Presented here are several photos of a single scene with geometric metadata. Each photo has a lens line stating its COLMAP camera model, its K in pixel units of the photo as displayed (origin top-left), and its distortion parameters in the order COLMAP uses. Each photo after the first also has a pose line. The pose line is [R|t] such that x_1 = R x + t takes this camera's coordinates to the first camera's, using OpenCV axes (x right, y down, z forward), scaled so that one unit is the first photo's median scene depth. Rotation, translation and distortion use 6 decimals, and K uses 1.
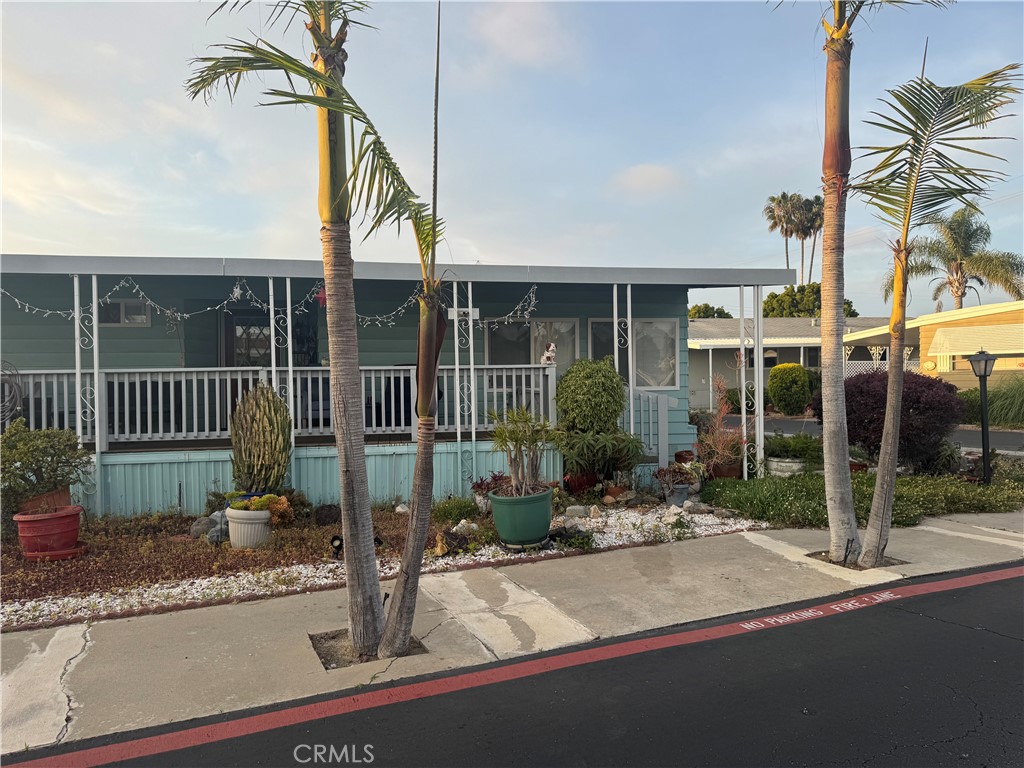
lens RADIAL K [[715.5, 0, 512.0], [0, 715.5, 384.0], [0, 0, 1]] dist [0.149333, -0.225985]
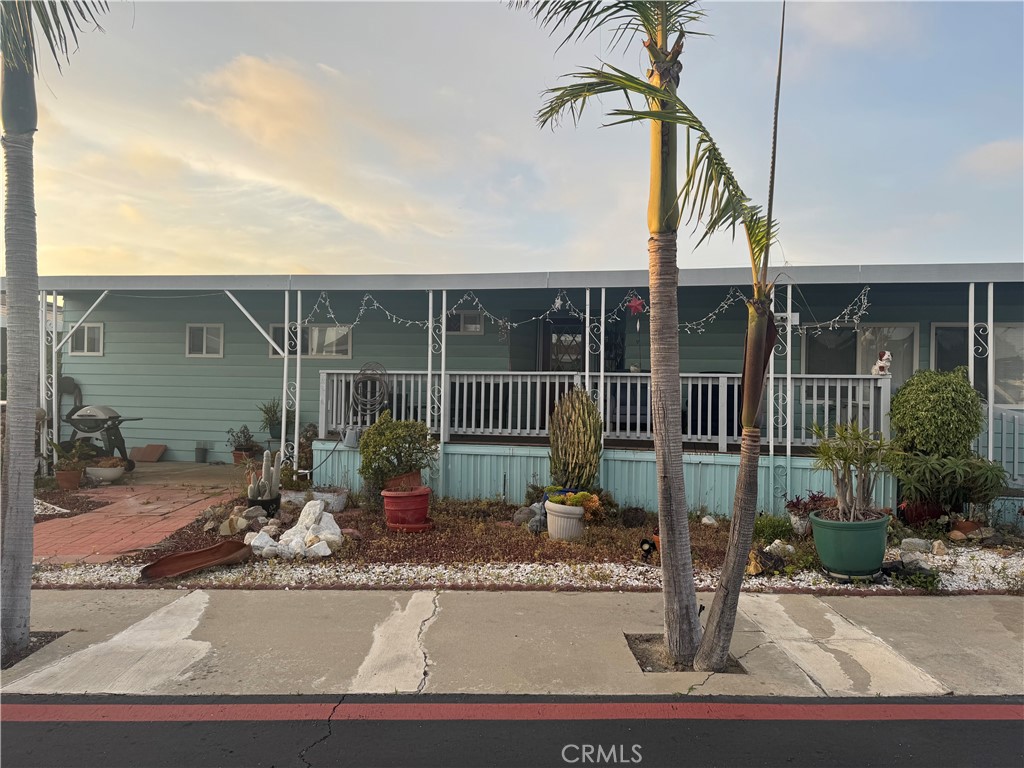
lens RADIAL K [[714.7, 0, 520.1], [0, 714.7, 379.5], [0, 0, 1]] dist [0.133165, -0.184366]
pose [[0.922956, 0.025317, -0.384073, -0.018187], [-0.031204, 0.999472, -0.009105, -0.000016], [0.383639, 0.020388, 0.923258, -0.005017]]
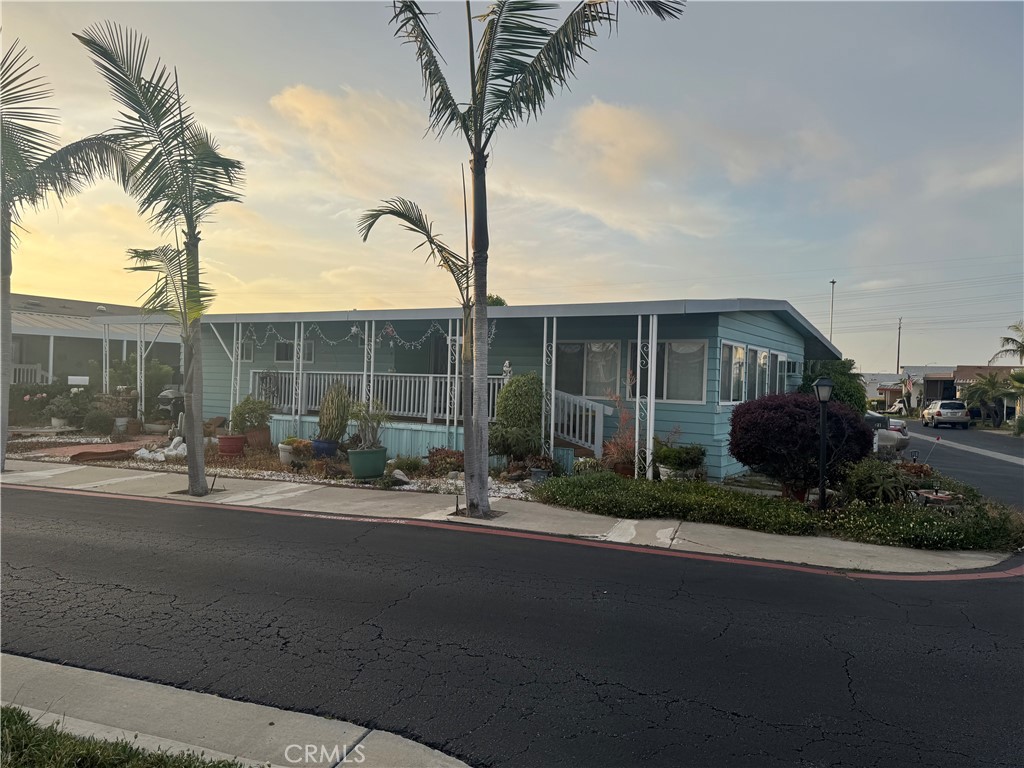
lens RADIAL K [[715.5, 0, 512.0], [0, 715.5, 384.0], [0, 0, 1]] dist [0.149333, -0.225985]
pose [[0.735558, 0.037649, -0.676415, 1.216808], [-0.048766, 0.998807, 0.002563, -0.019728], [0.675704, 0.031101, 0.736516, -0.018248]]
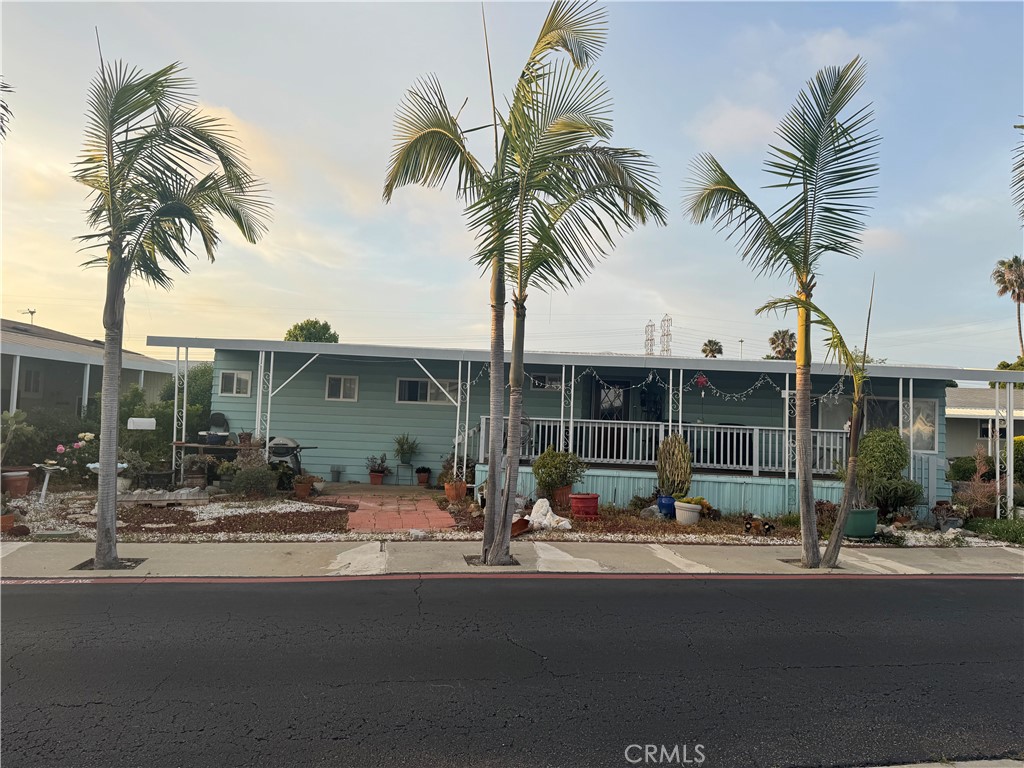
lens RADIAL K [[717.2, 0, 512.0], [0, 717.2, 384.0], [0, 0, 1]] dist [0.073122, -0.087526]
pose [[0.969327, 0.039706, -0.242546, -0.321575], [-0.056138, 0.996545, -0.061214, 0.009495], [0.239278, 0.072952, 0.968207, -0.751425]]
